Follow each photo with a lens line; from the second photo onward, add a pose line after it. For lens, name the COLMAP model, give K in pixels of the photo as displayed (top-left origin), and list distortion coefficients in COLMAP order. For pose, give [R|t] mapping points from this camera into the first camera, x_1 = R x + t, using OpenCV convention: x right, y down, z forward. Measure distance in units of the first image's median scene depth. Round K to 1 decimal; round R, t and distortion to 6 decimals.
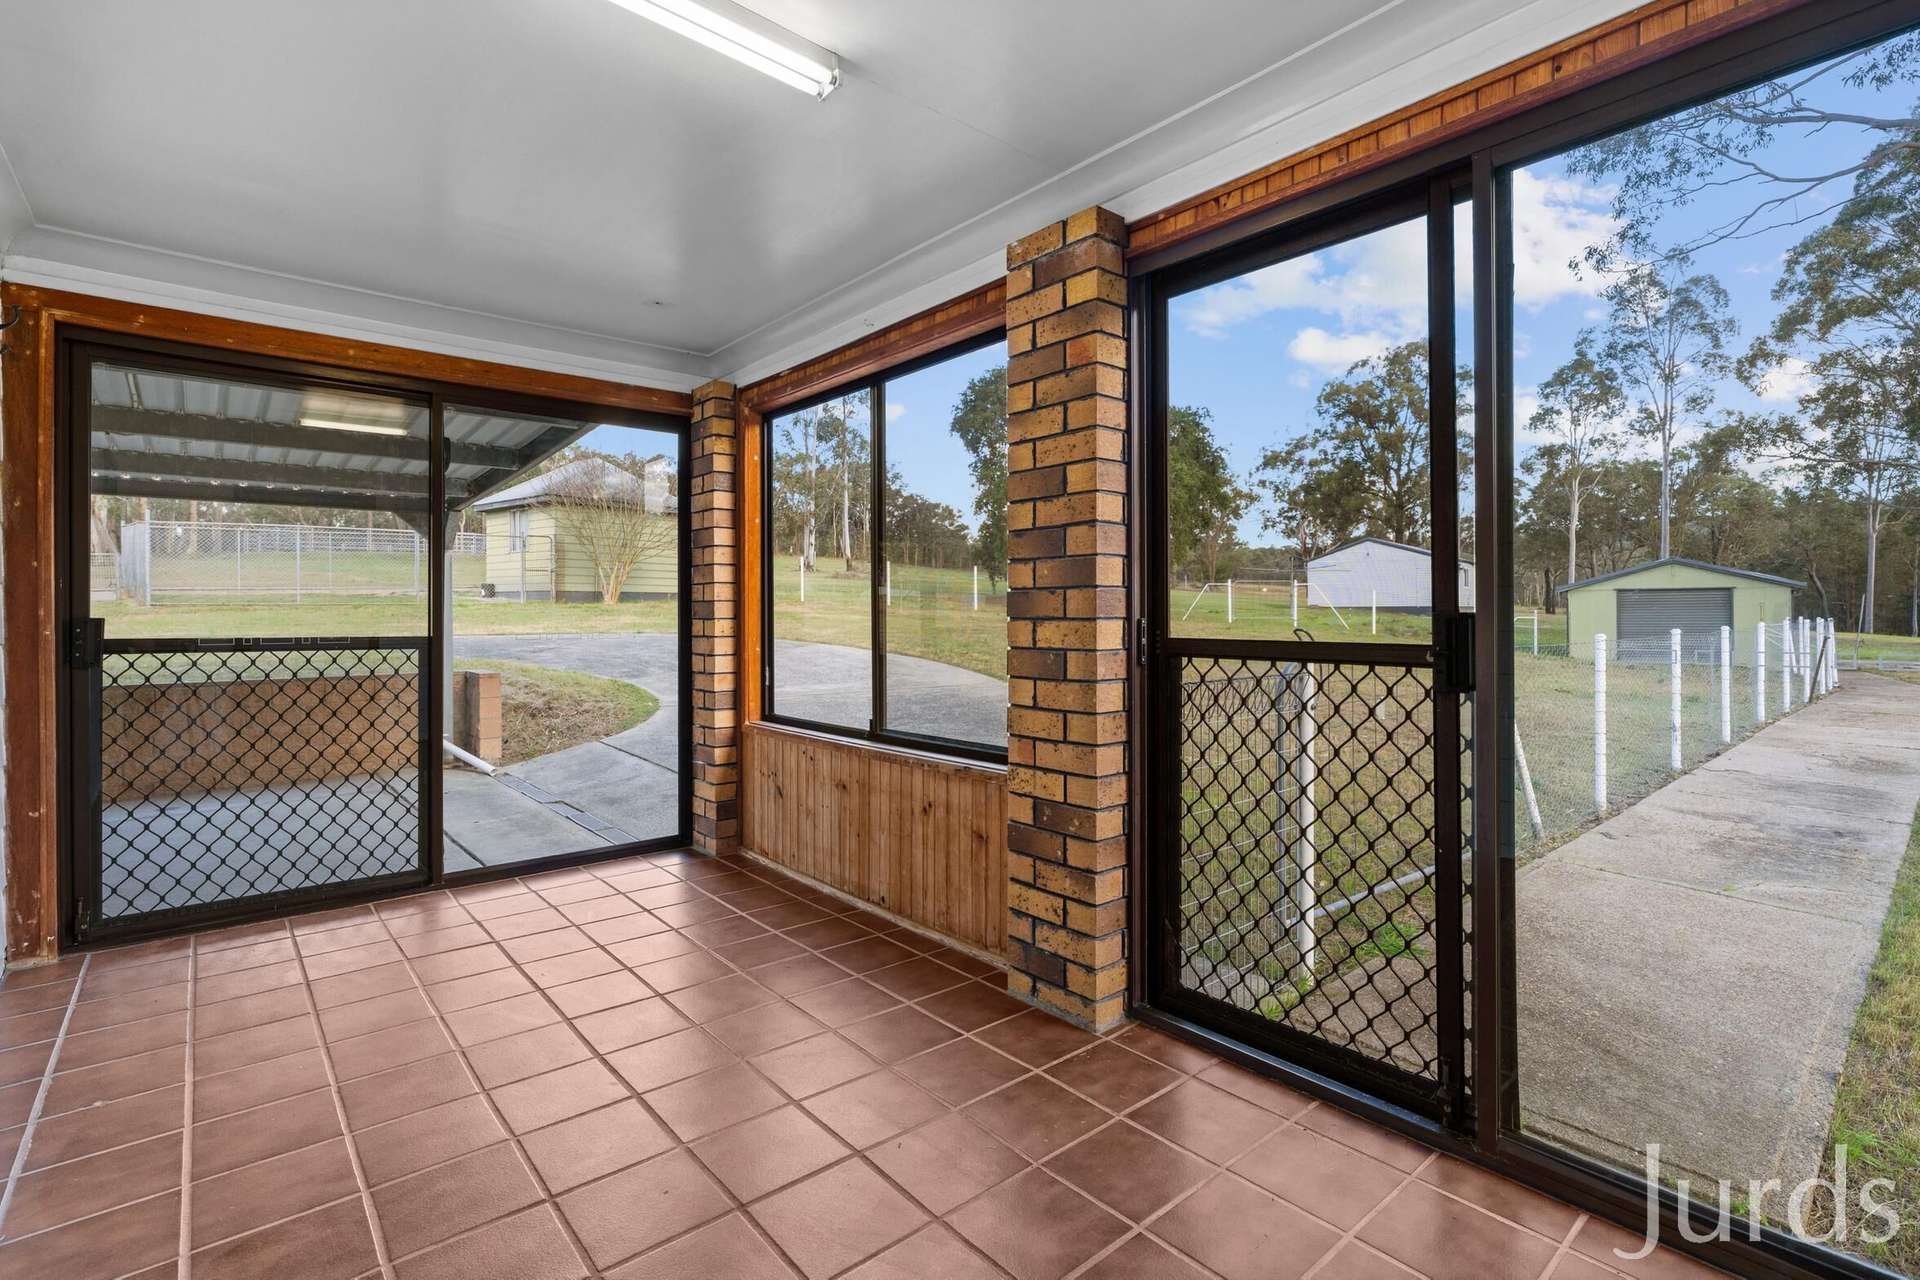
lens RADIAL K [[887.2, 0, 962.1], [0, 887.2, 611.9], [0, 0, 1]] dist [-0.002117, 0.000506]
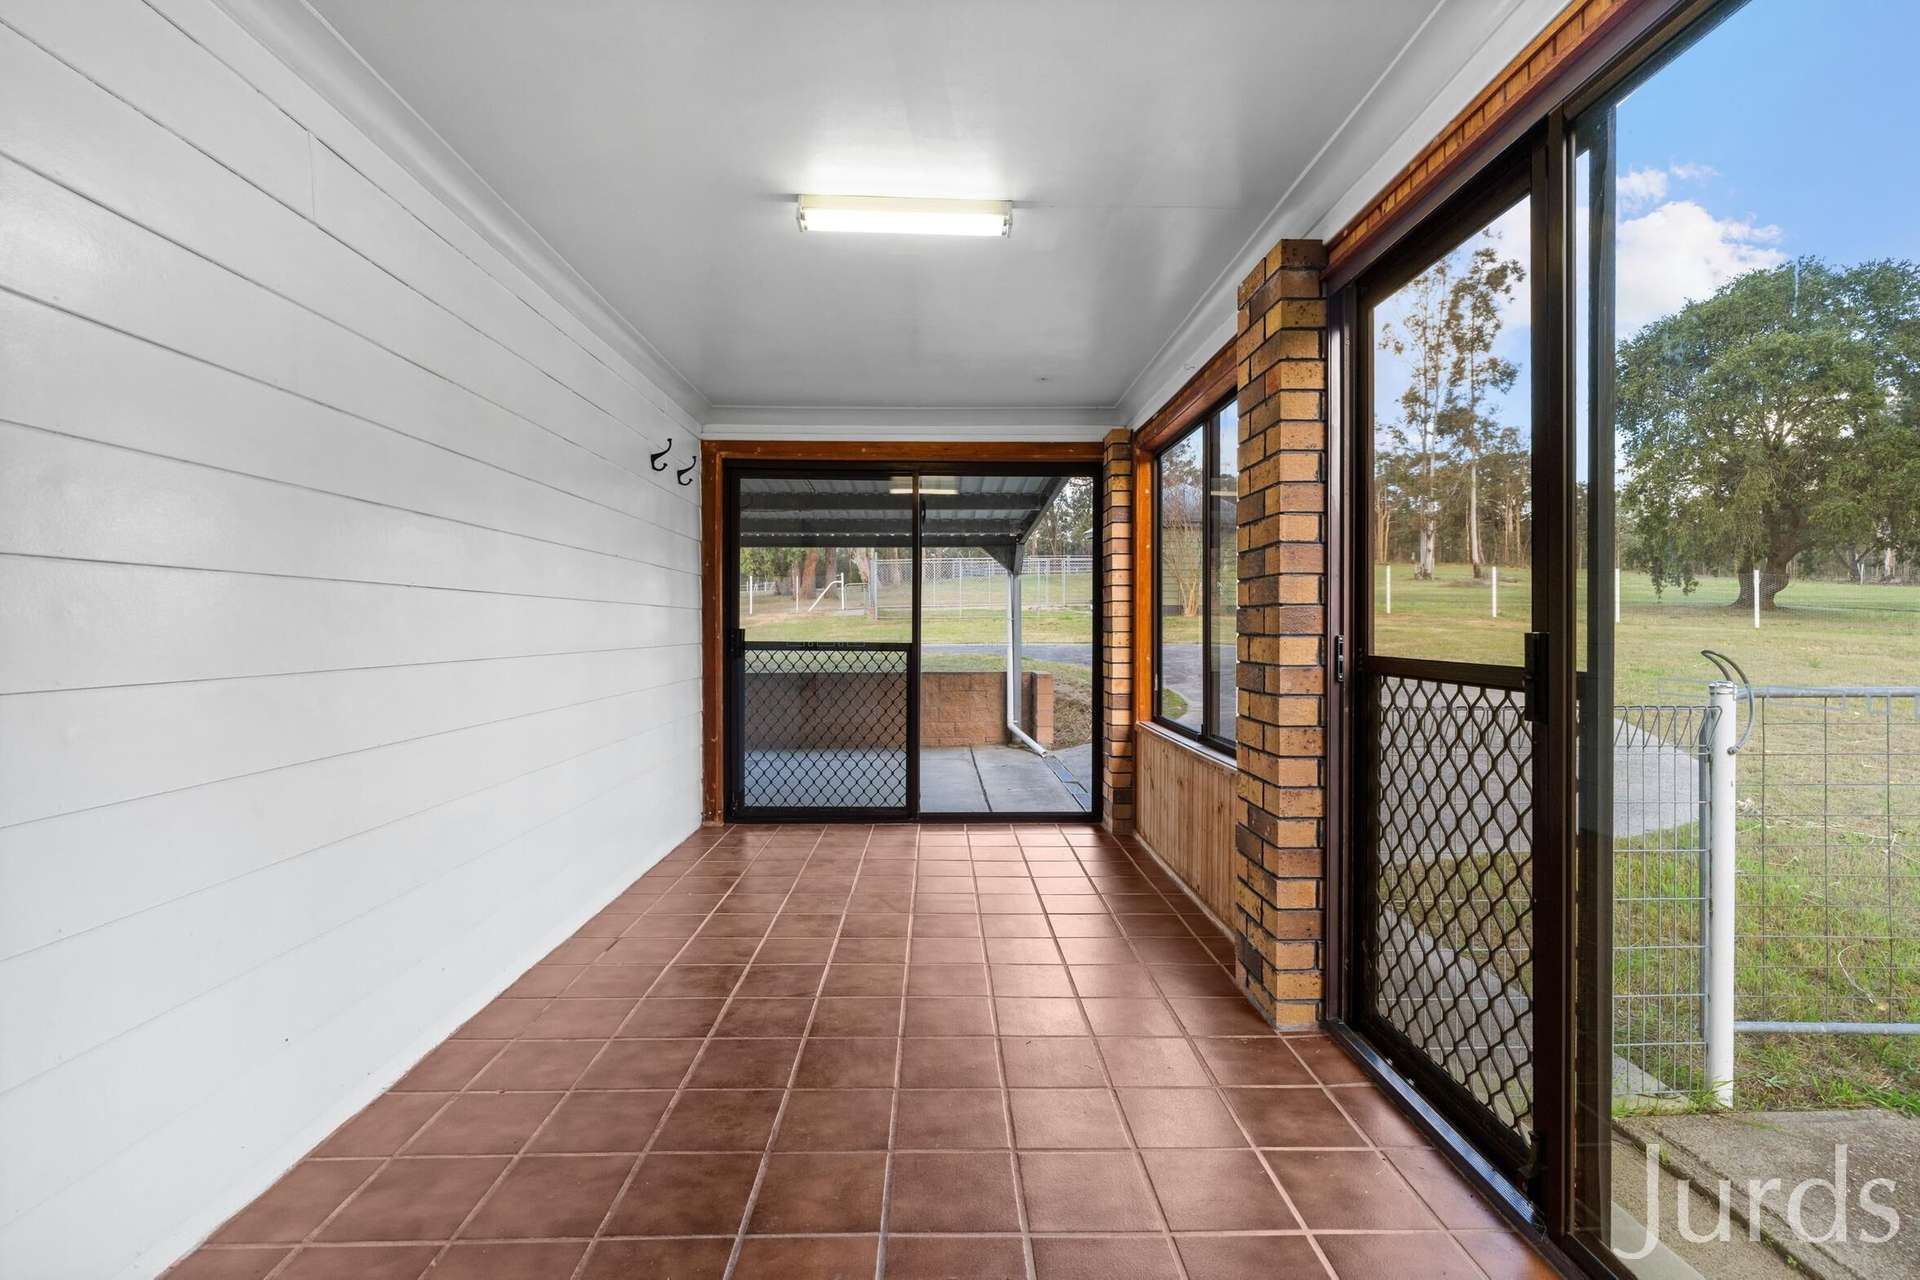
lens RADIAL K [[870.0, 0, 965.5], [0, 870.0, 626.1], [0, 0, 1]] dist [-0.000399, -0.000402]
pose [[0.775084, 0.003479, -0.631849, 0.344640], [-0.001522, 0.999992, 0.003640, -0.004311], [0.631857, -0.001860, 0.775083, -0.019988]]
